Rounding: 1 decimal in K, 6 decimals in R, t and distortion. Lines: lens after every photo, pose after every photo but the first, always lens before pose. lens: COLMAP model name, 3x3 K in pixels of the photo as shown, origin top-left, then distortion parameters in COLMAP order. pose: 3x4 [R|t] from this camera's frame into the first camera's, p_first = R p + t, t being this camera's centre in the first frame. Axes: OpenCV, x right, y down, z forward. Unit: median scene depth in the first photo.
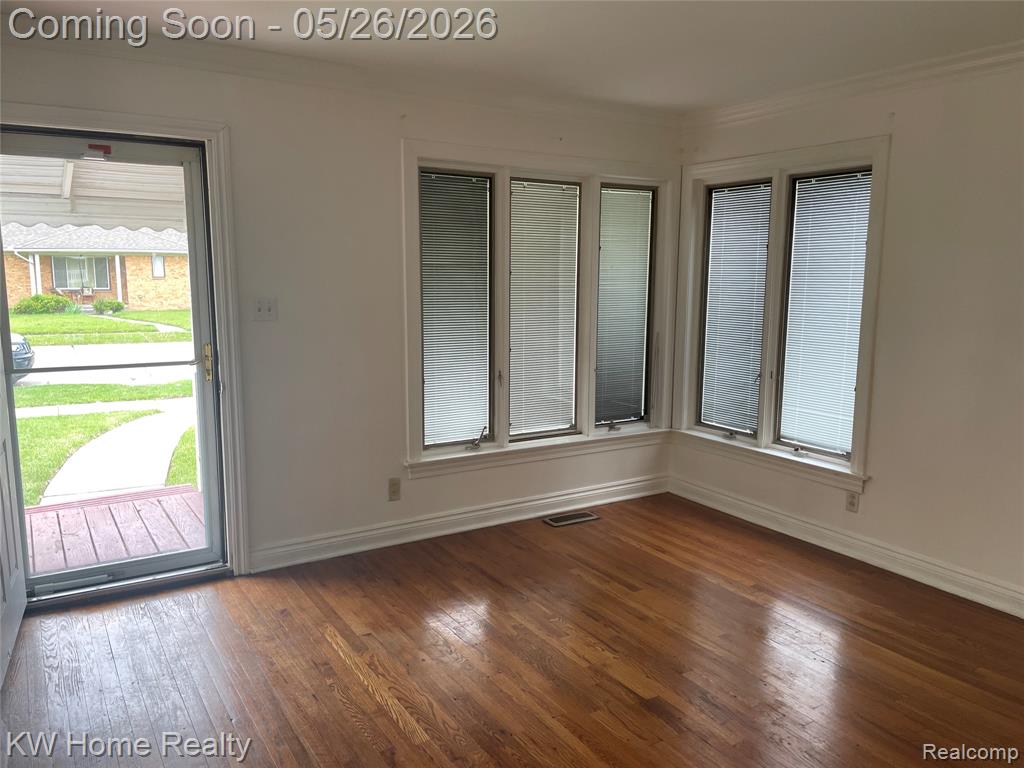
lens RADIAL K [[772.2, 0, 507.0], [0, 772.2, 384.8], [0, 0, 1]] dist [0.056490, -0.083827]
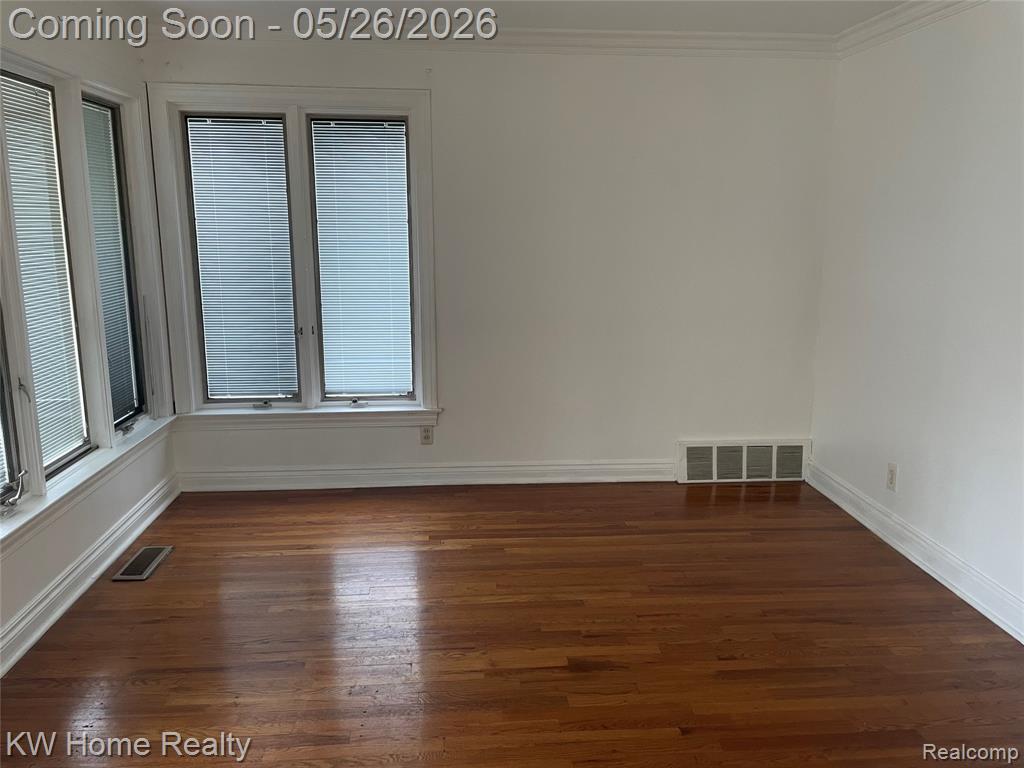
lens RADIAL K [[772.2, 0, 510.9], [0, 772.2, 376.2], [0, 0, 1]] dist [0.056490, -0.083827]
pose [[0.442611, -0.180702, 0.878318, -0.388983], [0.127689, 0.982205, 0.137729, -0.057101], [-0.887576, 0.051192, 0.457808, 0.363746]]
